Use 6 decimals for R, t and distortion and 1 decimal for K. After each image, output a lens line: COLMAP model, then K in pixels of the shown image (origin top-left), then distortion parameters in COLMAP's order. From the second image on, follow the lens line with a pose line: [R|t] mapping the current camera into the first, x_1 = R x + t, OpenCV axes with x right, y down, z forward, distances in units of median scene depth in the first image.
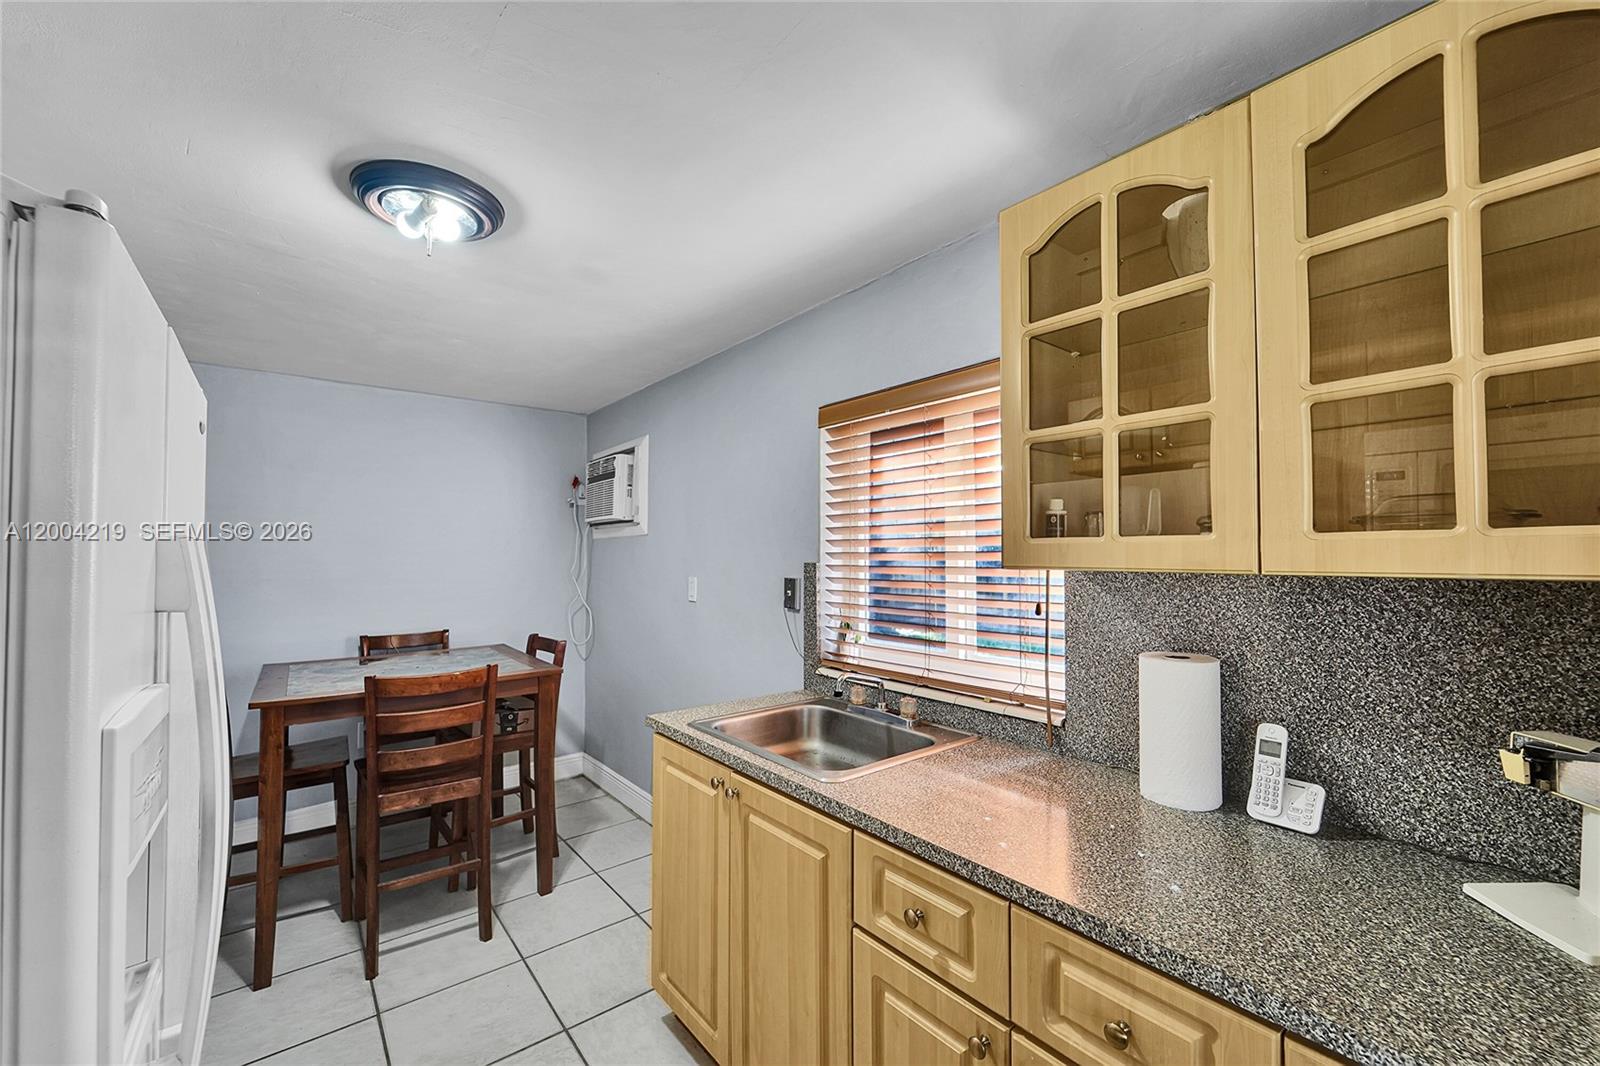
lens RADIAL K [[644.4, 0, 793.4], [0, 644.4, 541.7], [0, 0, 1]] dist [0.002163, -0.000266]
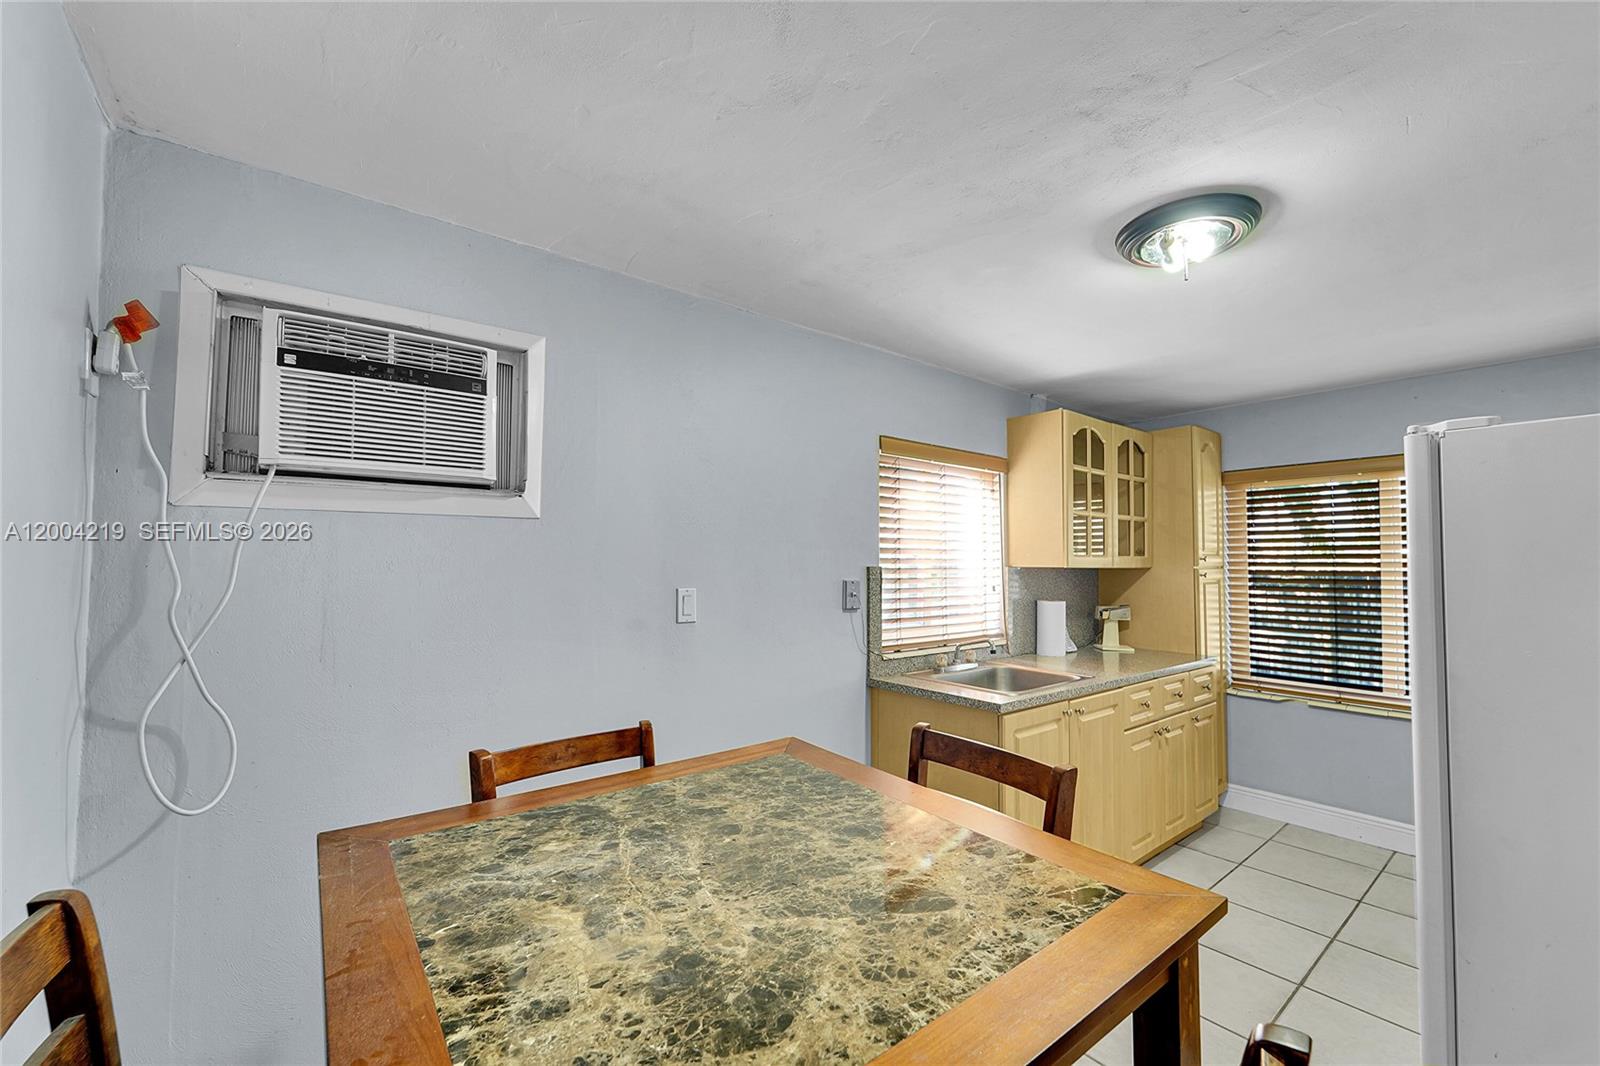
lens RADIAL K [[644.4, 0, 793.4], [0, 644.4, 541.7], [0, 0, 1]] dist [0.002163, -0.000266]
pose [[-0.021405, 0.034847, 0.999163, -1.567073], [-0.027312, 0.998999, -0.035426, 0.044199], [-0.999398, -0.028048, -0.020431, 1.628414]]
